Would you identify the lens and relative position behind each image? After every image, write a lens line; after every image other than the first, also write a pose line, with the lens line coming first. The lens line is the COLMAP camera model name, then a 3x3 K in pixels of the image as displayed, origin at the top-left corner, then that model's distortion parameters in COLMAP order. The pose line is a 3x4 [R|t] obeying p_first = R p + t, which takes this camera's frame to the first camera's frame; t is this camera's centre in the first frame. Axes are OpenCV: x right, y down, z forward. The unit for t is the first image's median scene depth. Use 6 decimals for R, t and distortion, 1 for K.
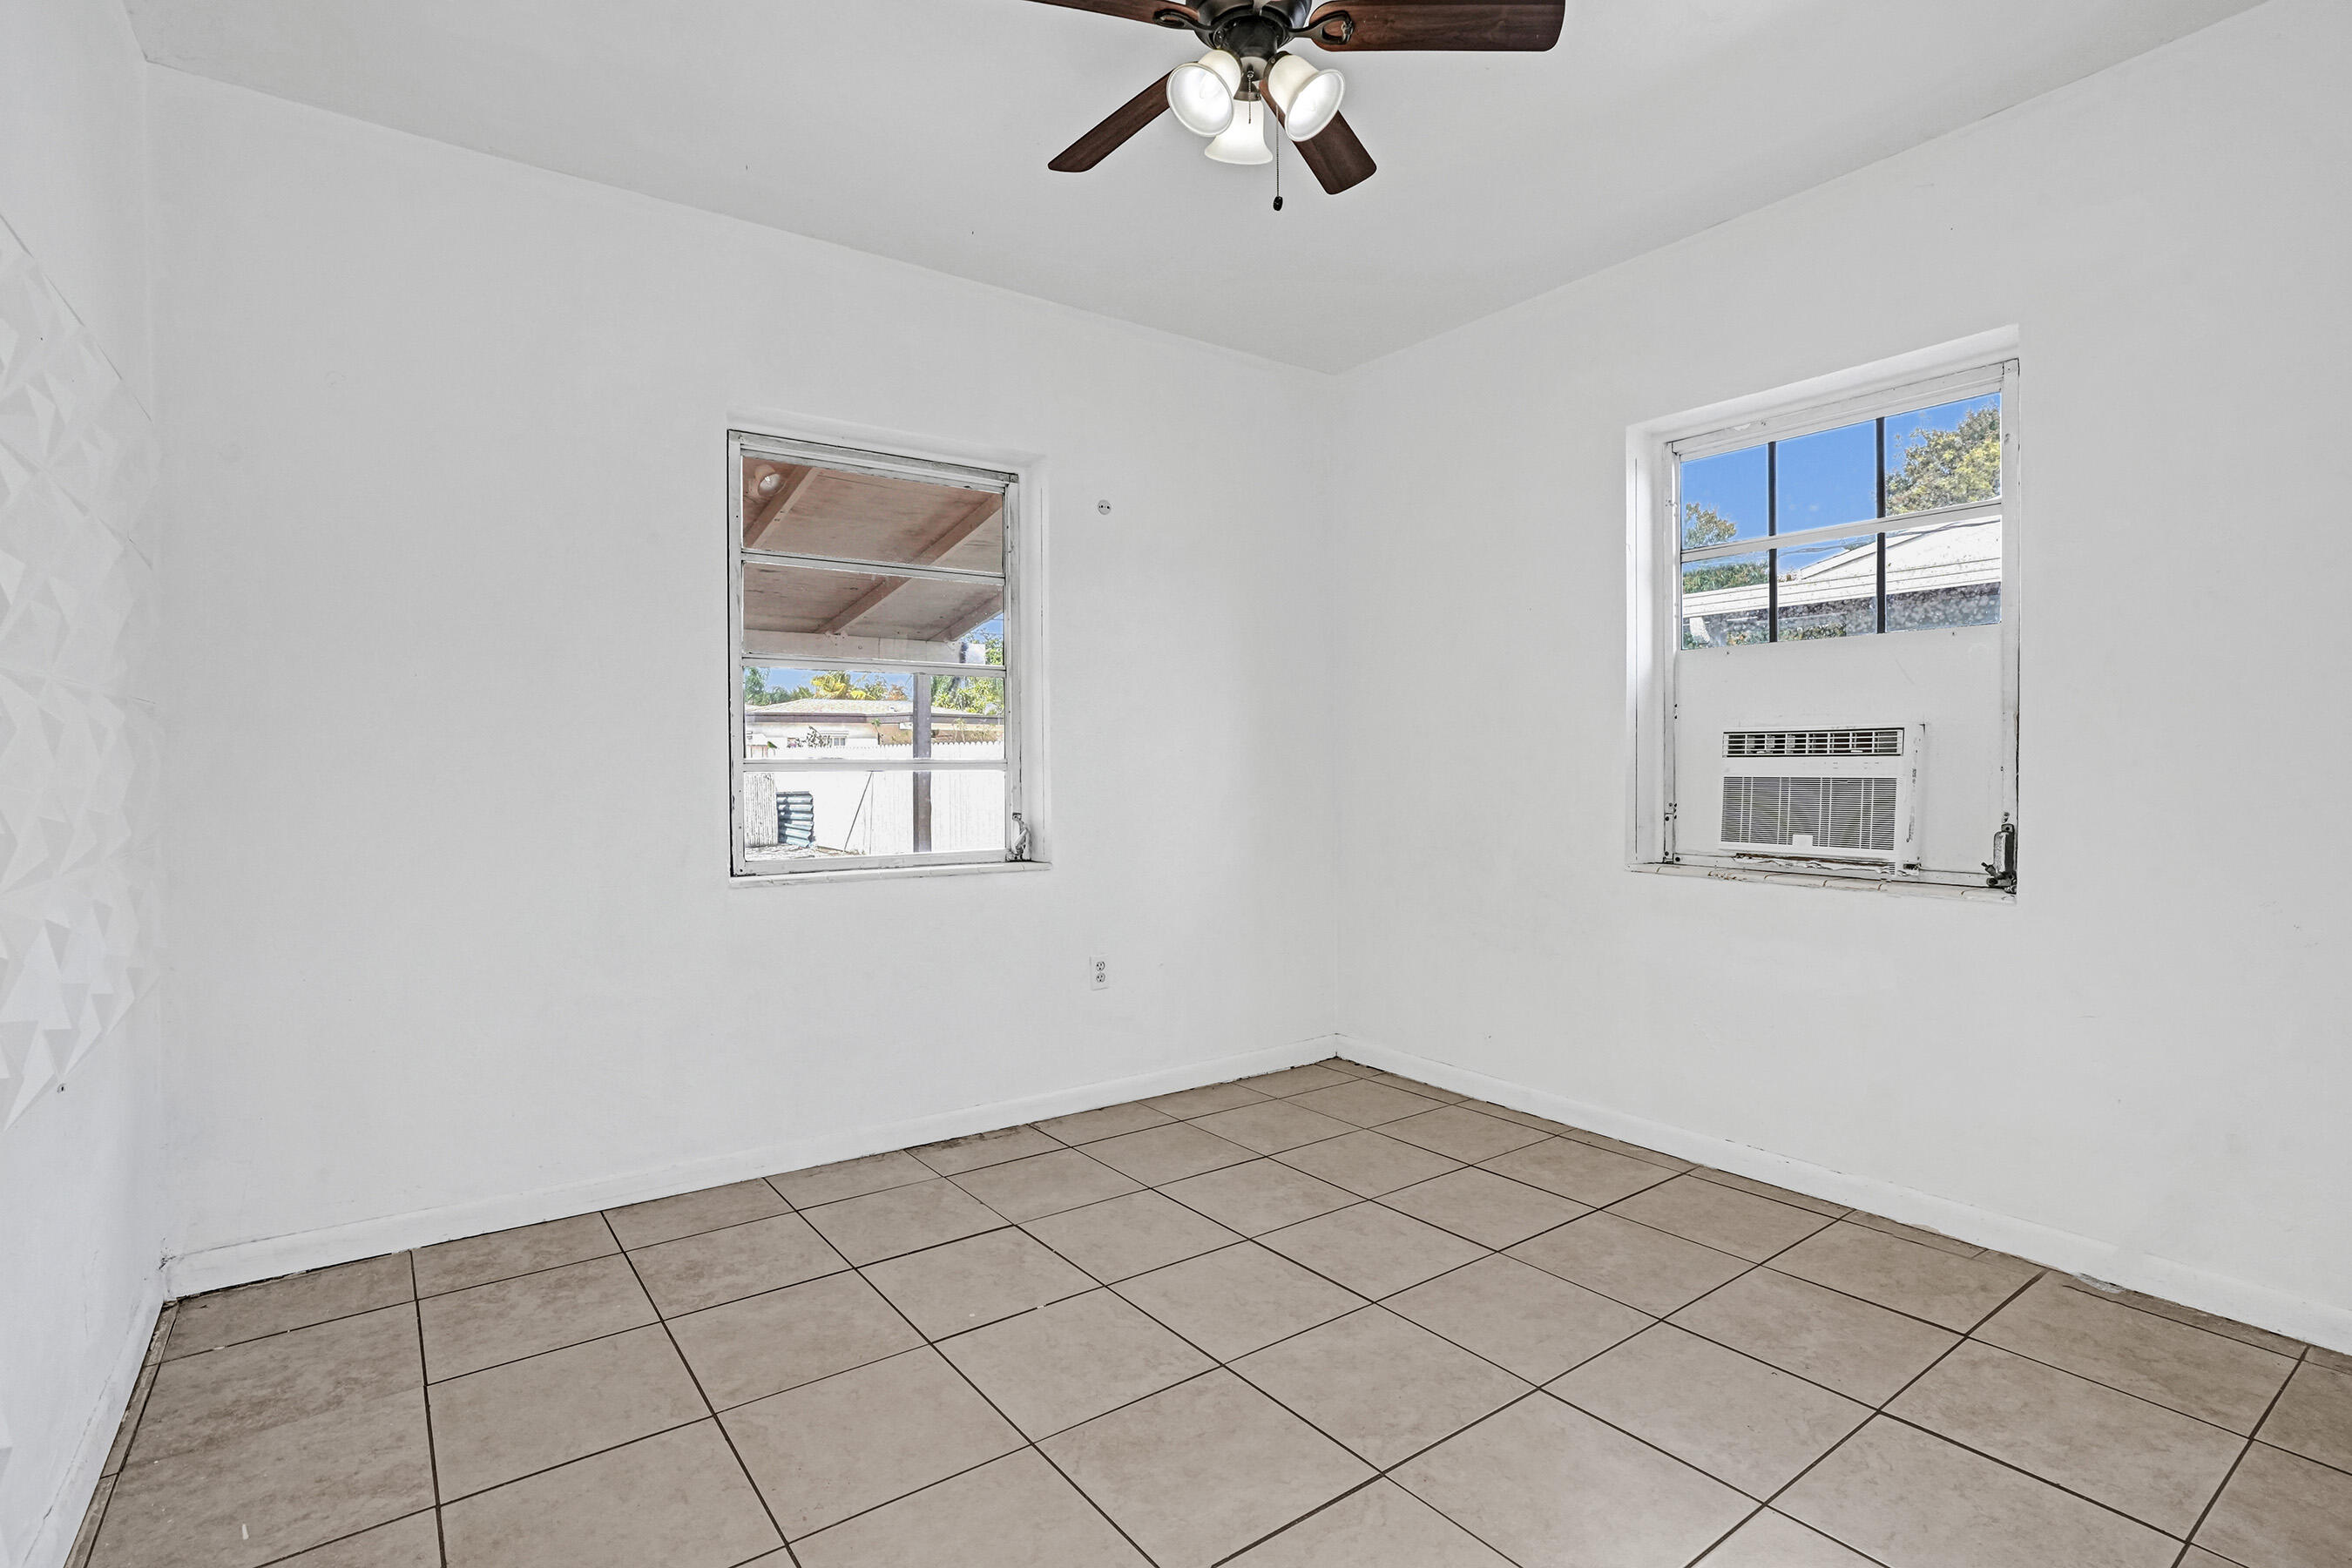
lens RADIAL K [[1136.2, 0, 1171.9], [0, 1136.2, 779.2], [0, 0, 1]] dist [-0.009762, 0.009487]
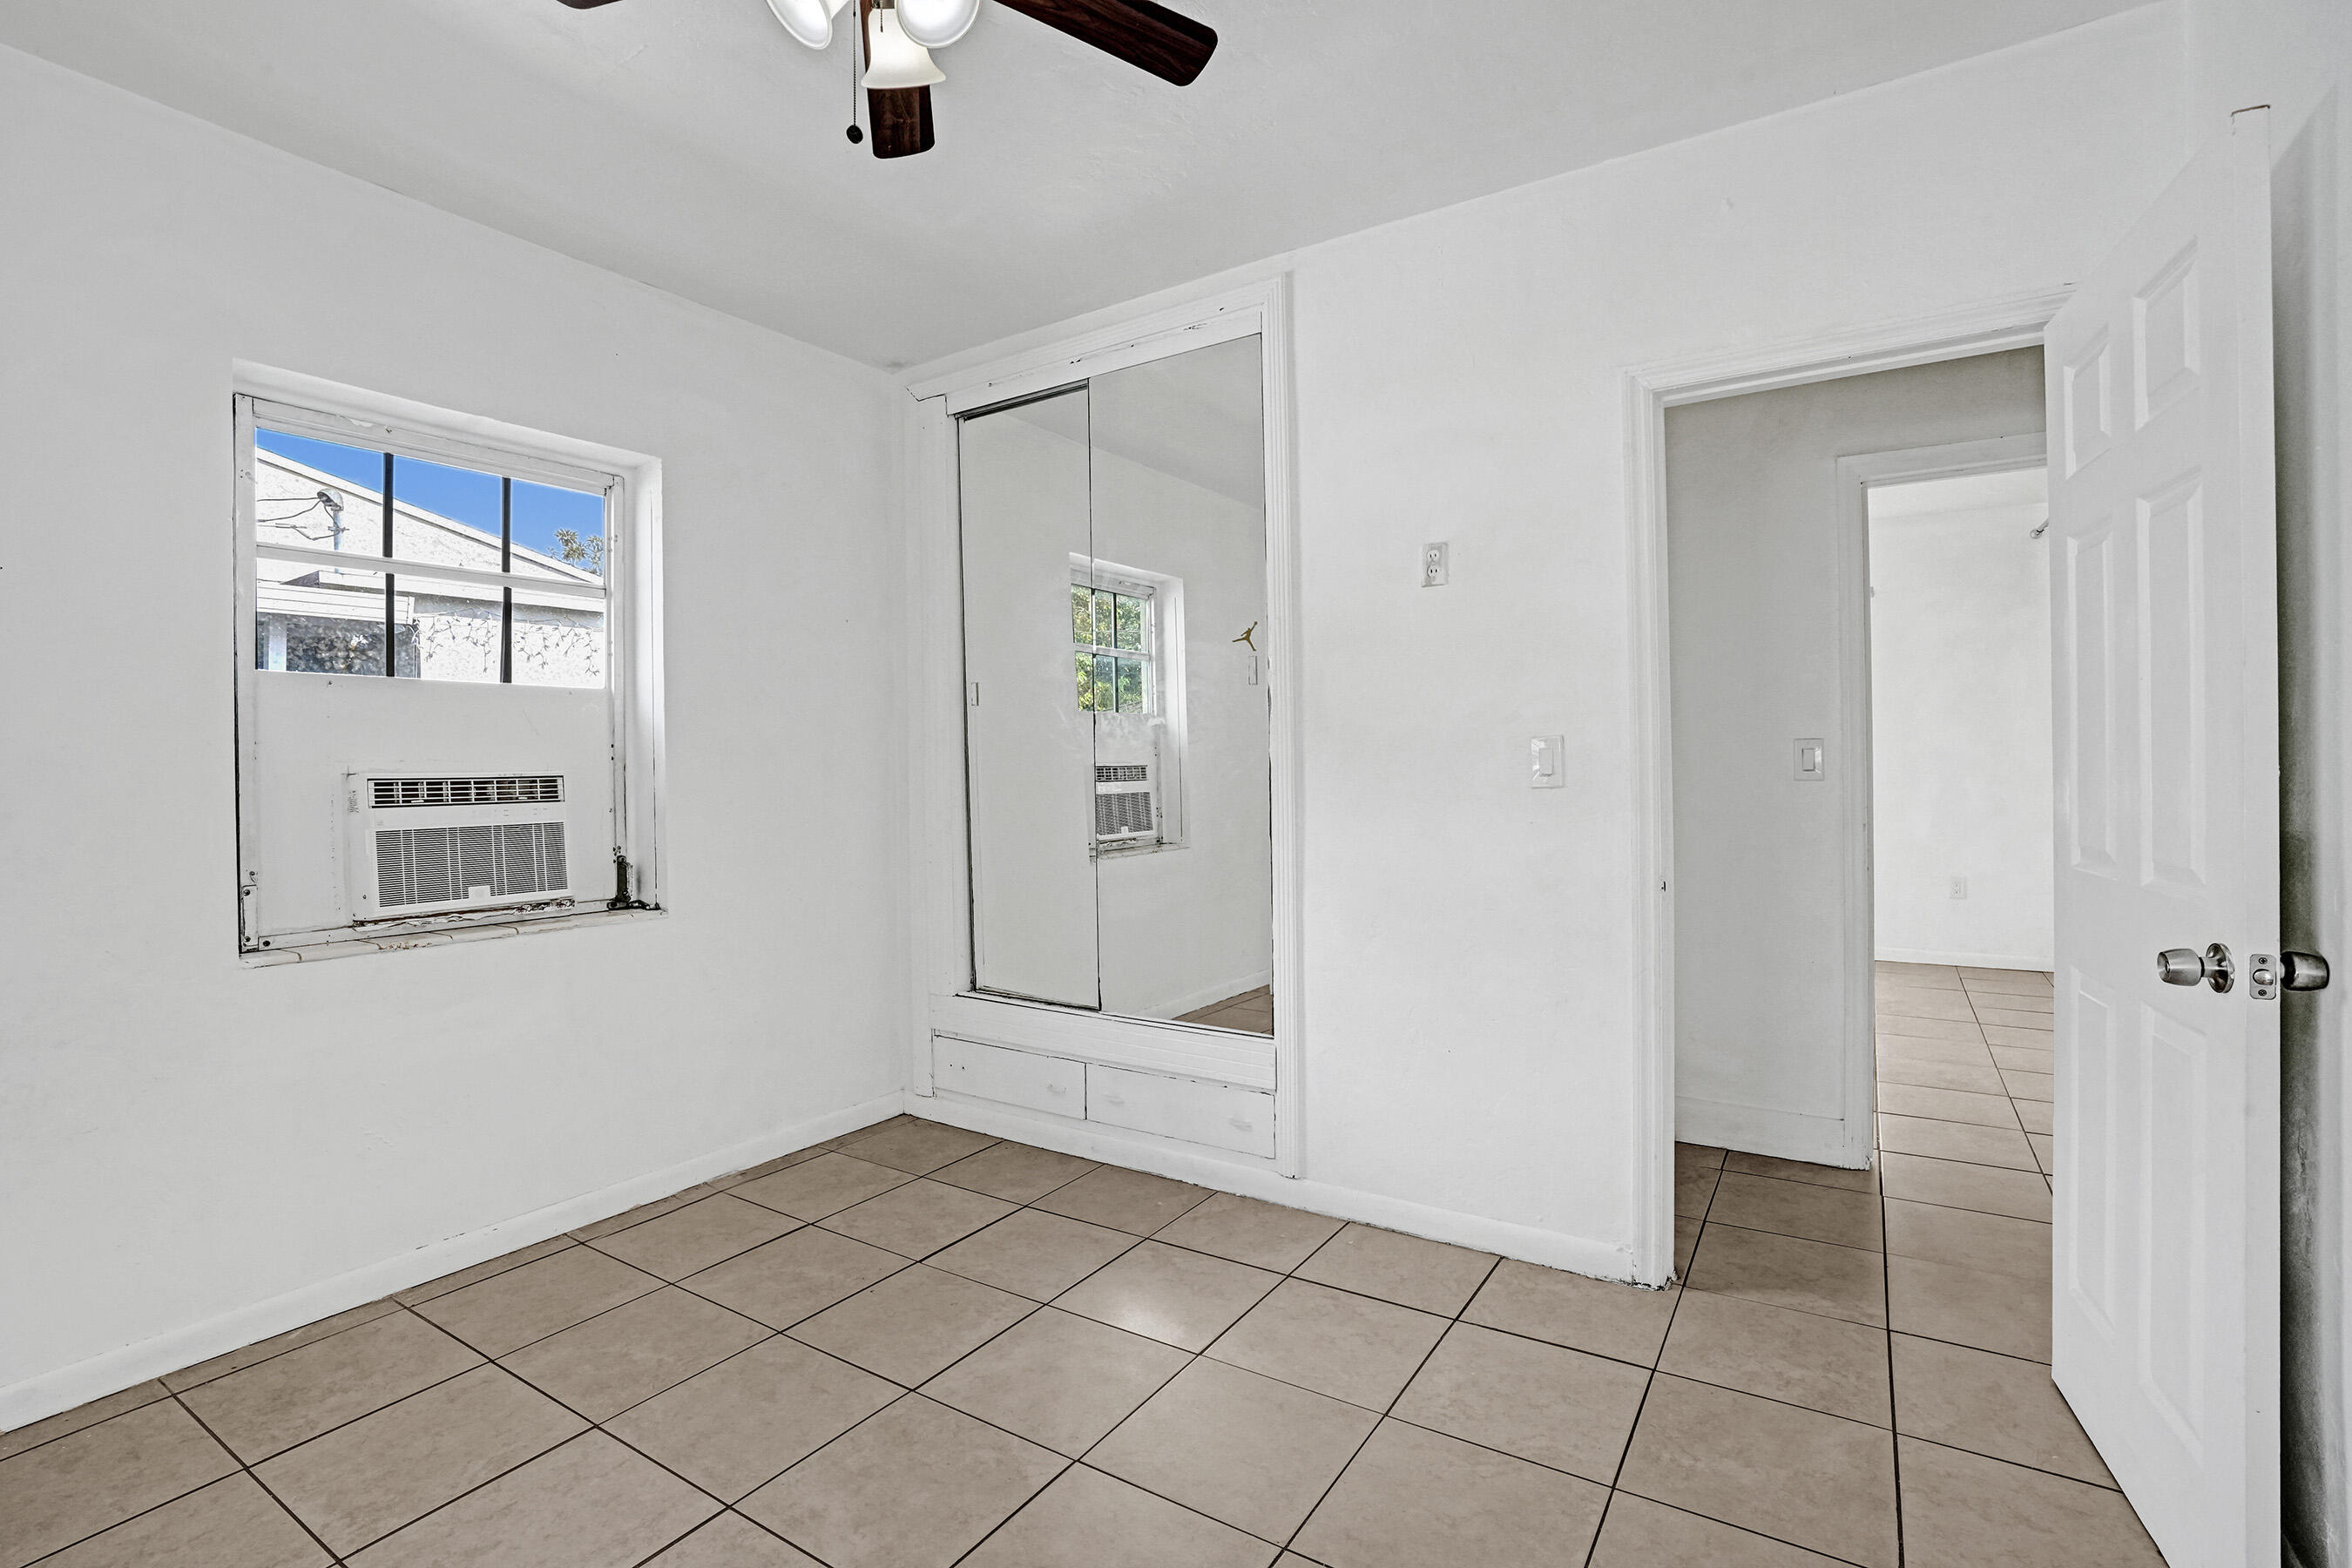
lens RADIAL K [[1136.2, 0, 1129.0], [0, 1136.2, 781.7], [0, 0, 1]] dist [-0.009762, 0.009487]
pose [[-0.332576, -0.001648, 0.943075, -0.529982], [0.029953, 0.999476, 0.012310, -0.034750], [-0.942601, 0.032342, -0.332353, 0.795215]]
